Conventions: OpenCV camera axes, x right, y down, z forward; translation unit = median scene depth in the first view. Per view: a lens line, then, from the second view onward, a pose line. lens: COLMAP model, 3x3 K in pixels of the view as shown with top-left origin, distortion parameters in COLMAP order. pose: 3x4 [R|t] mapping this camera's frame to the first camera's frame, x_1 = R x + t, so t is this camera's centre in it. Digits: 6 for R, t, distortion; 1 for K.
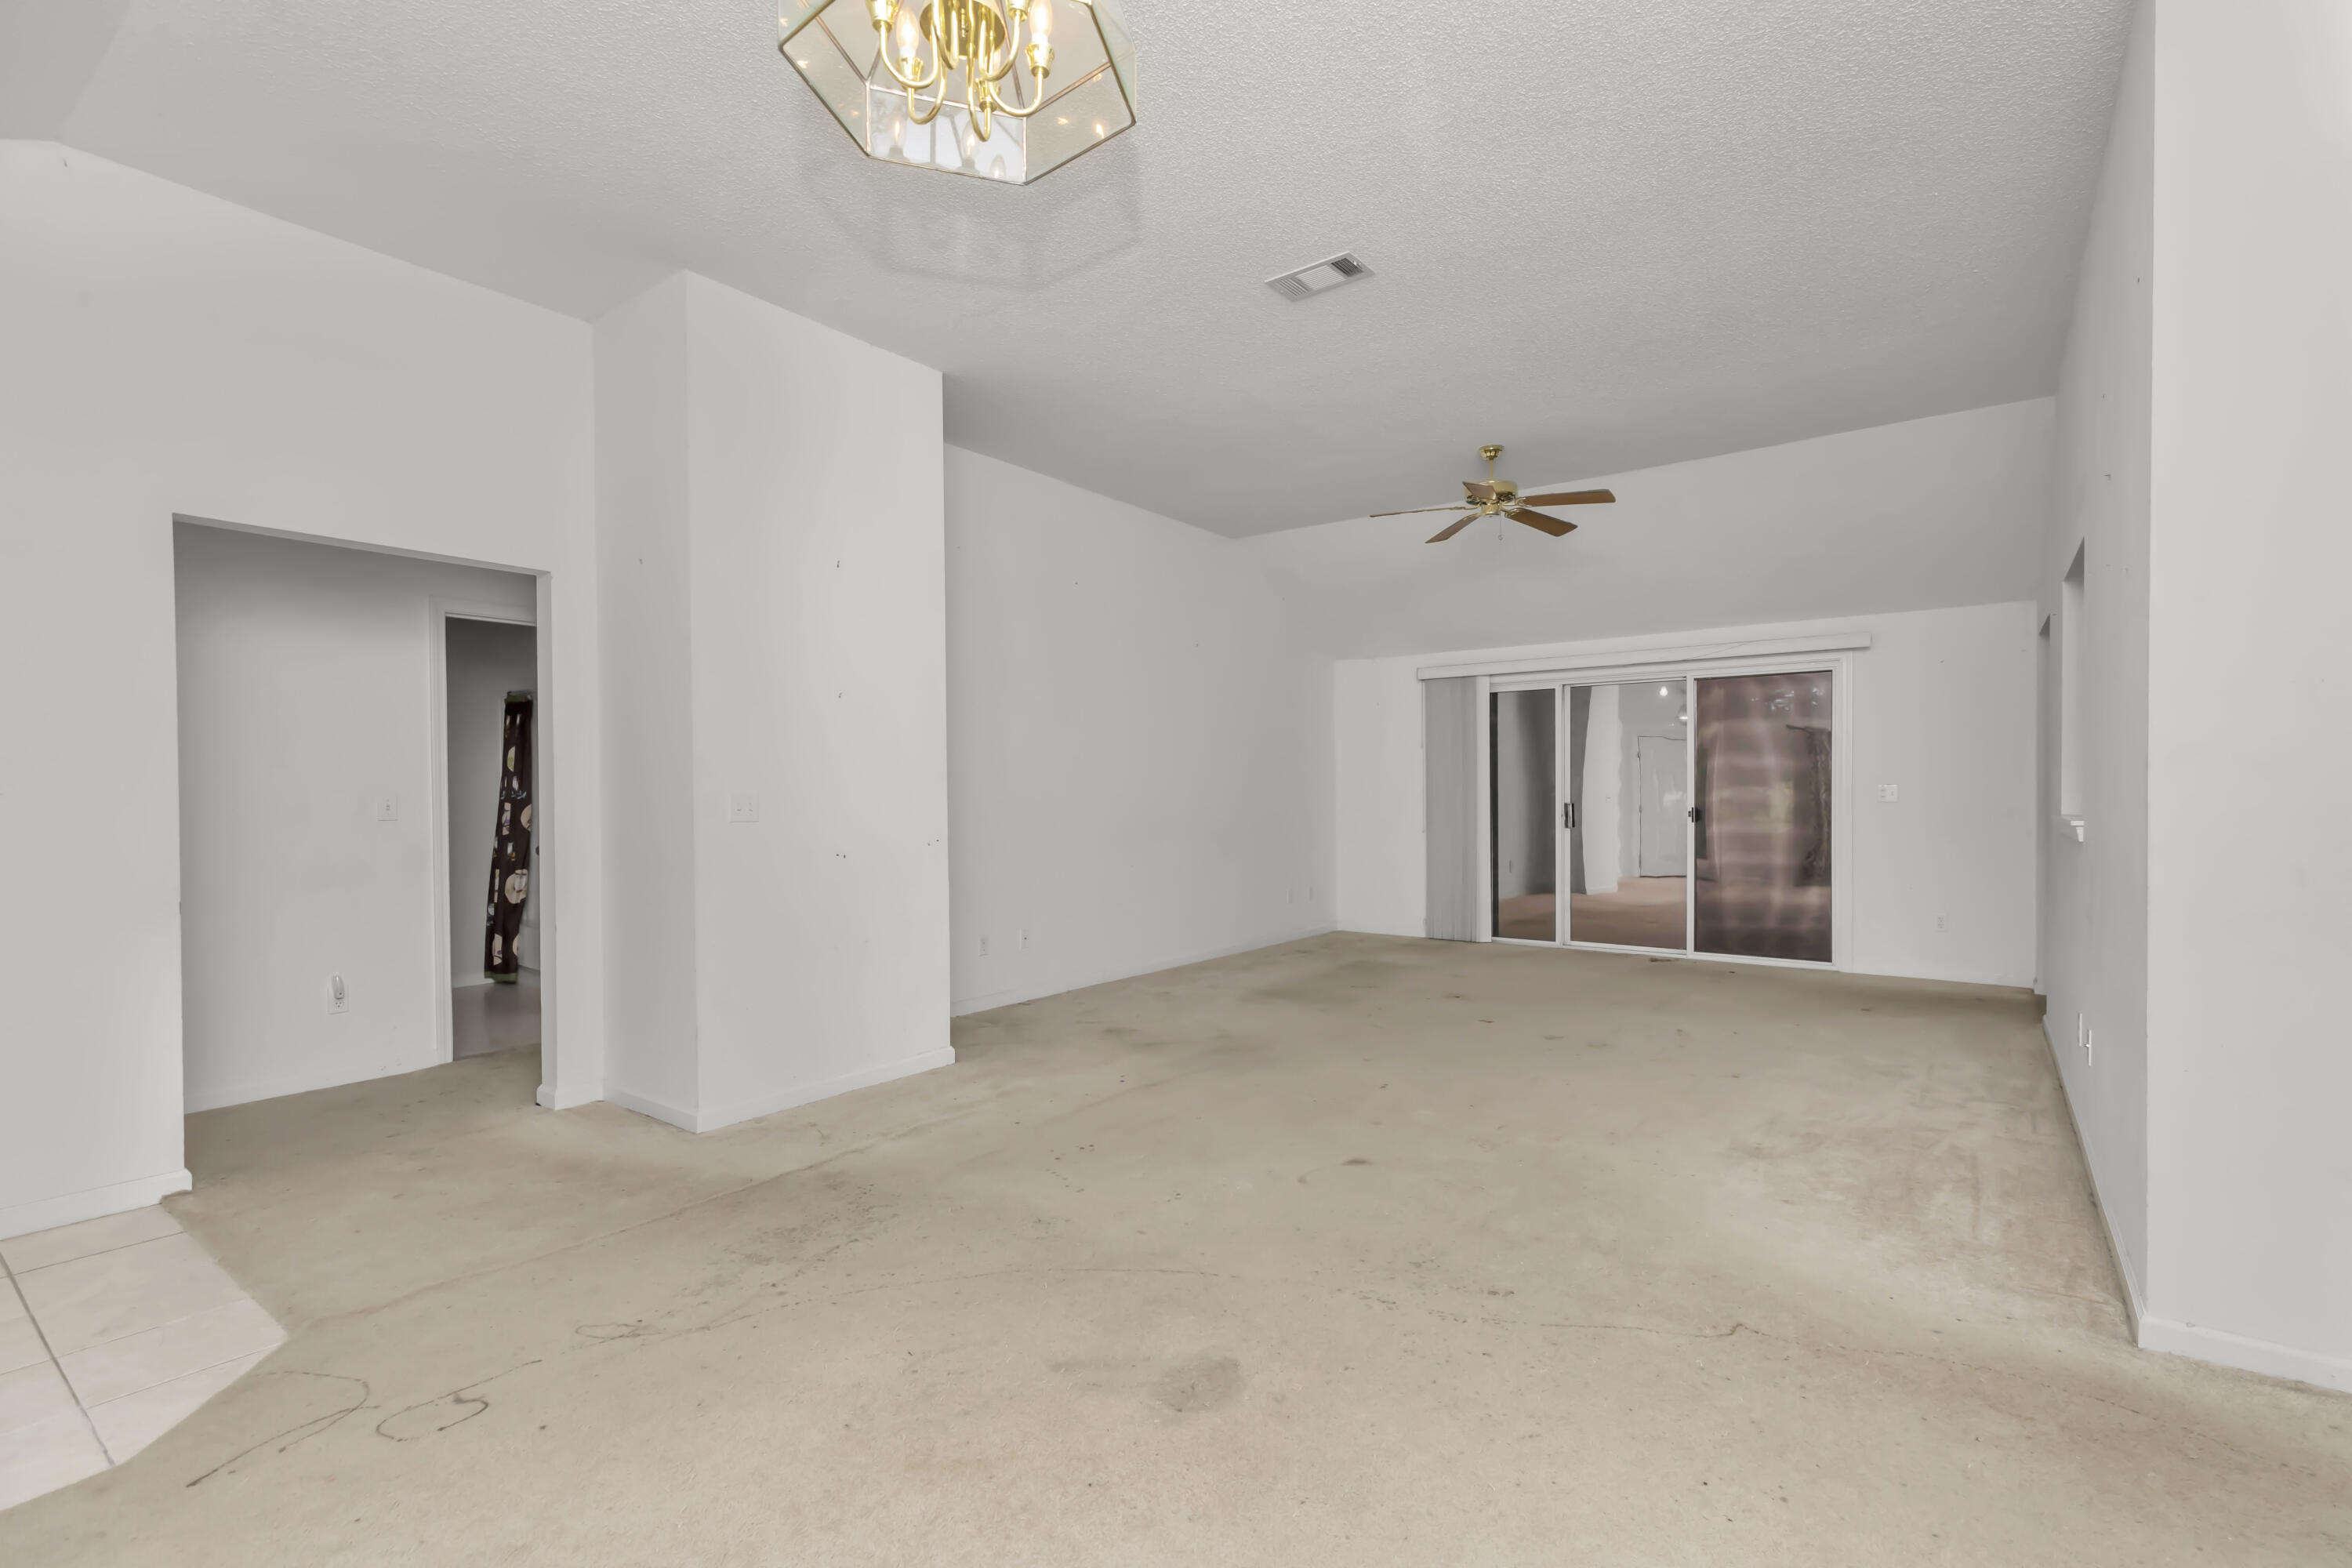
lens RADIAL K [[1070.6, 0, 1182.5], [0, 1070.6, 802.7], [0, 0, 1]] dist [0.003235, -0.000107]
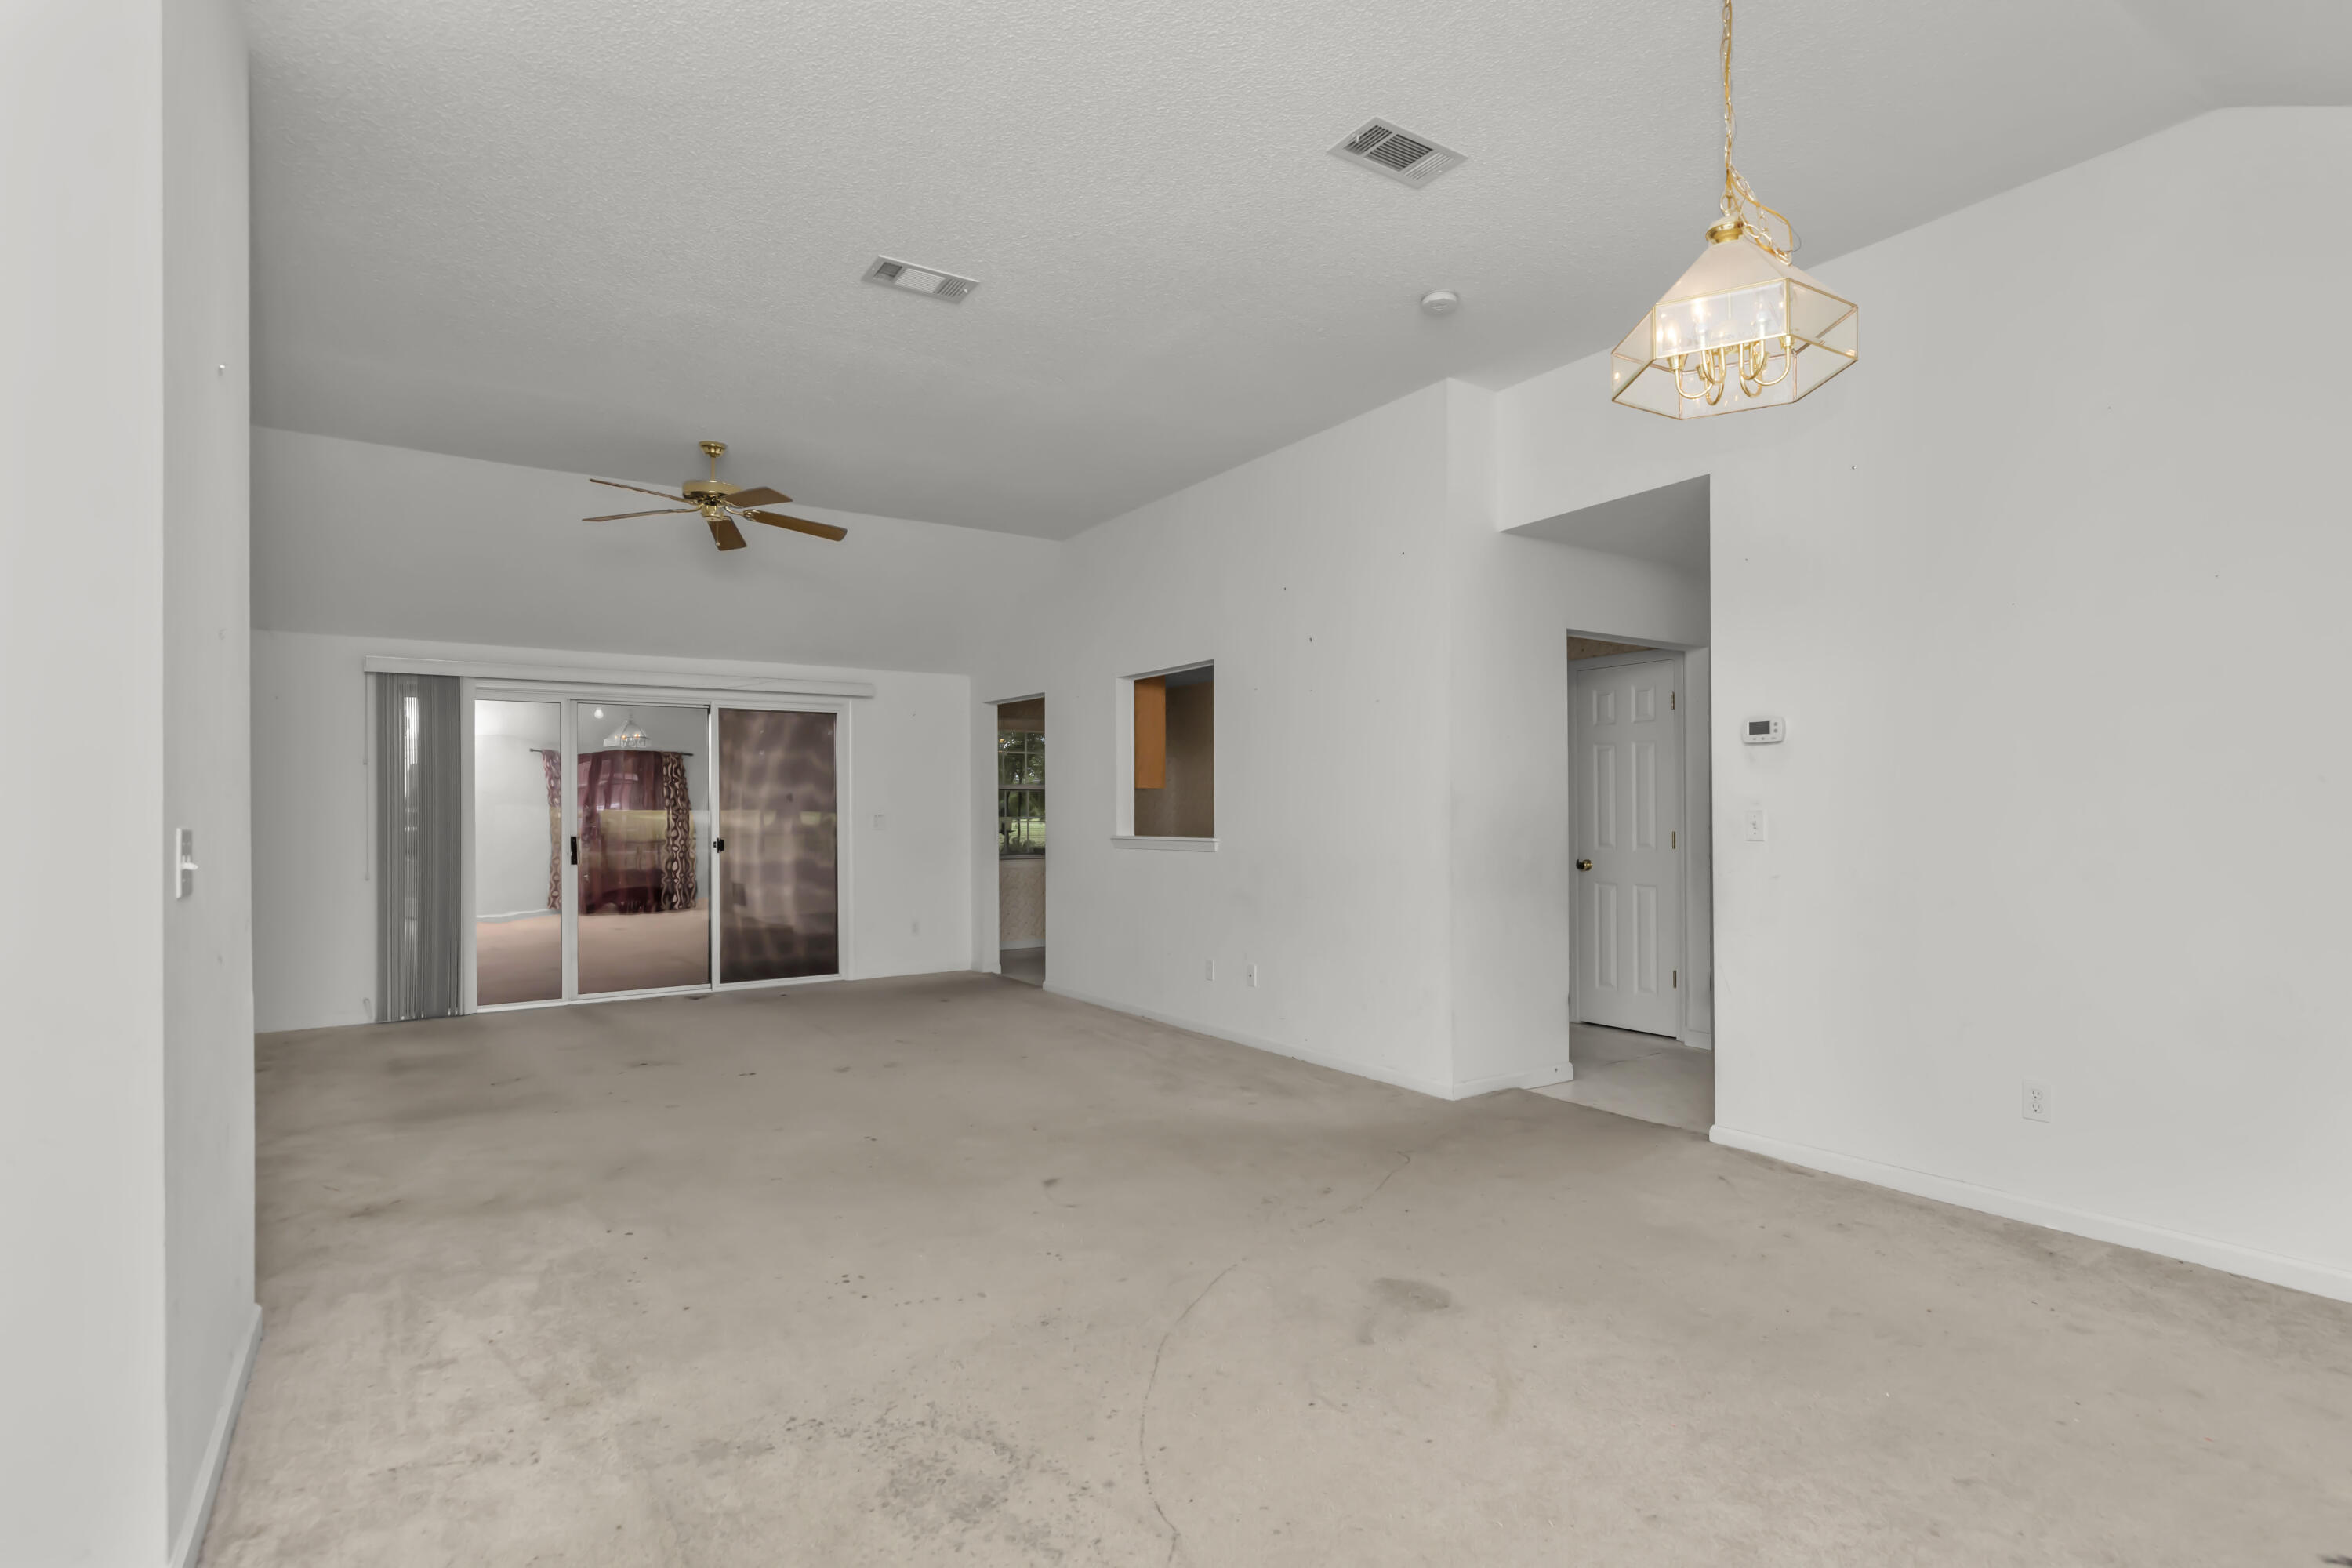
lens RADIAL K [[1194.0, 0, 1181.0], [0, 1194.0, 799.2], [0, 0, 1]] dist [-0.000228, -0.000063]
pose [[0.309119, 0.012274, 0.950944, -0.474657], [0.014520, 0.999739, -0.017624, -0.005908], [-0.950913, 0.019255, 0.308860, 0.274497]]
